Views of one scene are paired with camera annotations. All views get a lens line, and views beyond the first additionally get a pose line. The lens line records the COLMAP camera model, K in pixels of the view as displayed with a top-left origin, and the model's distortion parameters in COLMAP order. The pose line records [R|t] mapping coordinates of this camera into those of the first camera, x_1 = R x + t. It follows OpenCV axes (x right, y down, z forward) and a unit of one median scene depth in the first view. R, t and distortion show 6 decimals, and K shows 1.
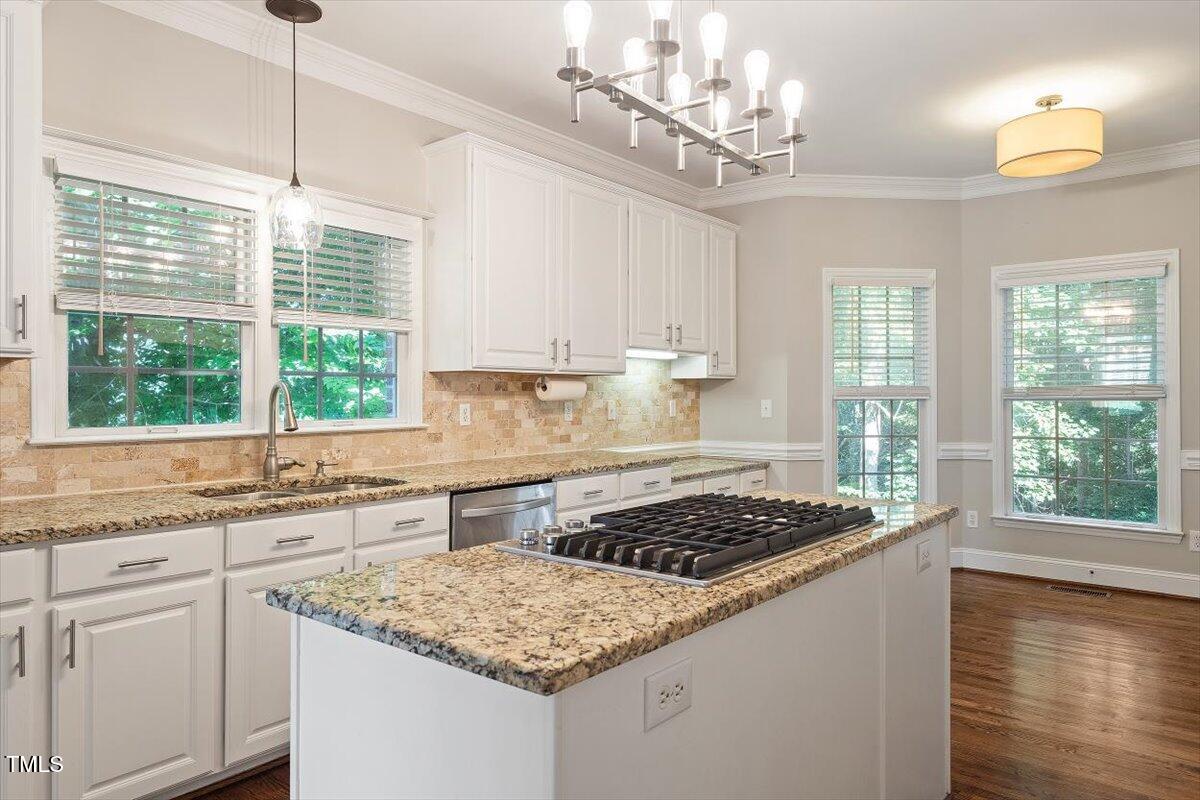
lens RADIAL K [[777.4, 0, 618.6], [0, 777.4, 396.1], [0, 0, 1]] dist [0.000480, 0.000435]
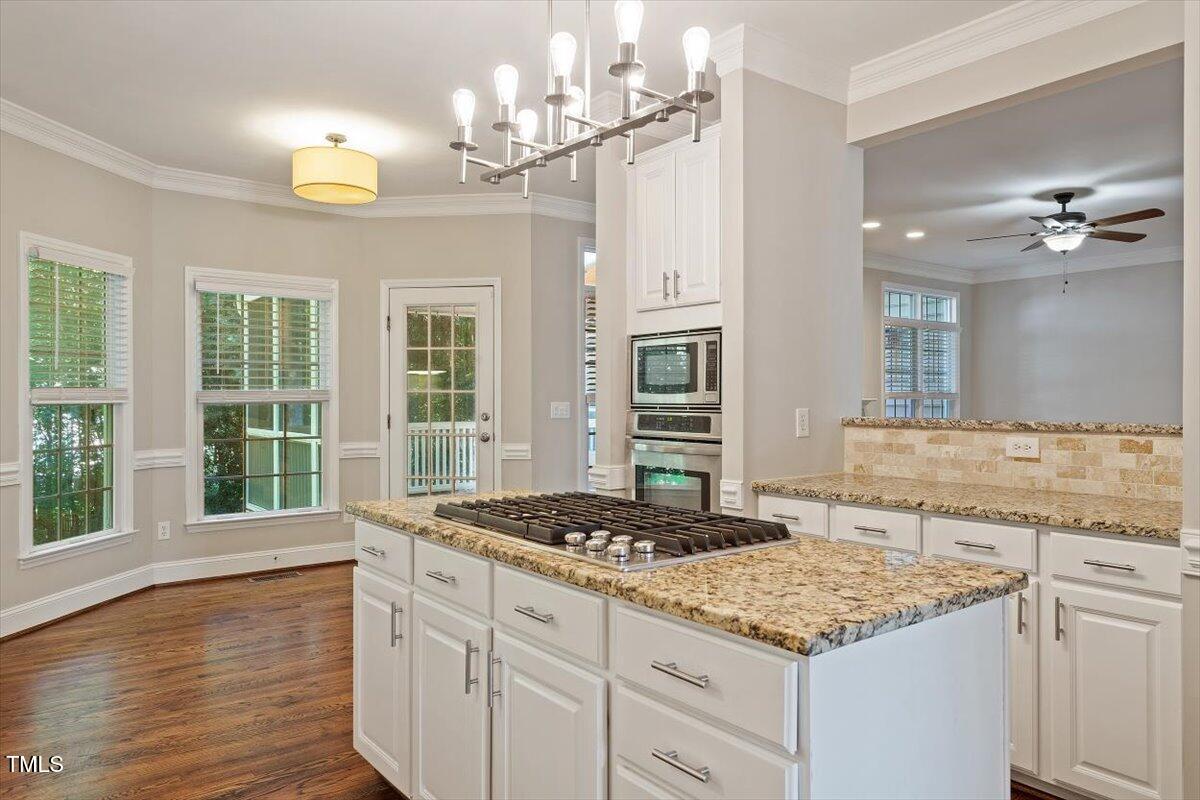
lens RADIAL K [[777.4, 0, 600.5], [0, 777.4, 397.1], [0, 0, 1]] dist [0.000480, 0.000435]
pose [[0.249665, 0.002620, 0.968329, -0.443083], [0.000995, 0.999995, -0.002962, 0.000241], [-0.968332, 0.001703, 0.249662, 0.347172]]
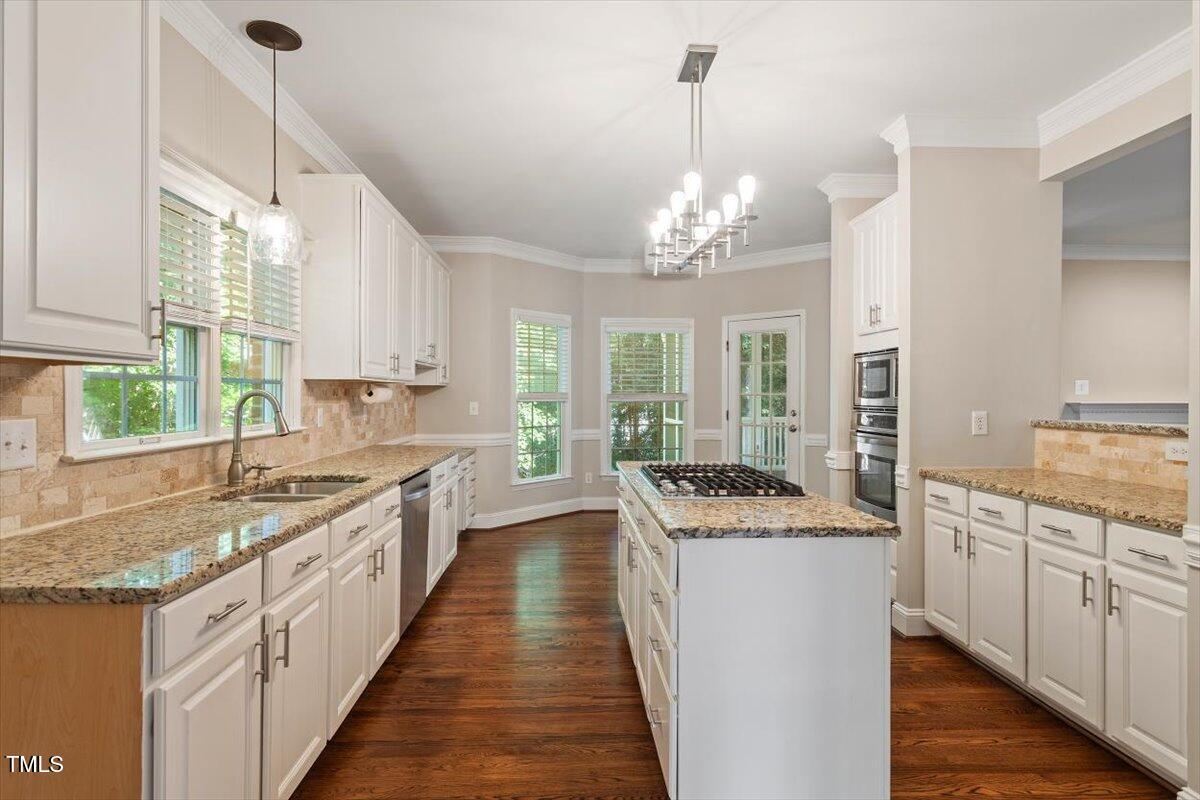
lens RADIAL K [[626.5, 0, 612.9], [0, 626.5, 398.2], [0, 0, 1]] dist [-0.001528, 0.000684]
pose [[0.743899, 0.001006, 0.668292, -0.479940], [-0.003632, 0.999990, 0.002537, -0.007746], [-0.668283, -0.004314, 0.743895, 0.043104]]
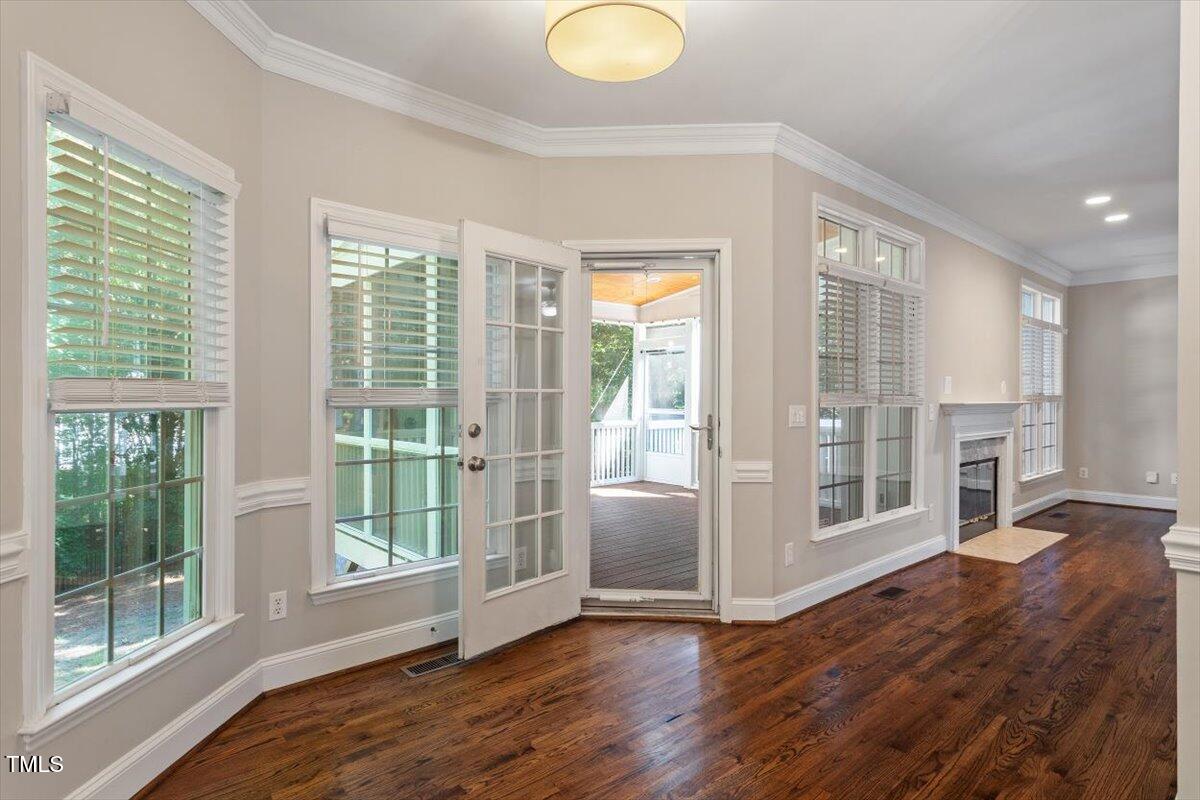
lens RADIAL K [[626.5, 0, 606.0], [0, 626.5, 397.0], [0, 0, 1]] dist [-0.001528, 0.000684]
pose [[0.179823, 0.003990, 0.983691, 0.031659], [-0.002763, 0.999990, -0.003551, -0.003047], [-0.983695, -0.002079, 0.179833, 0.907245]]
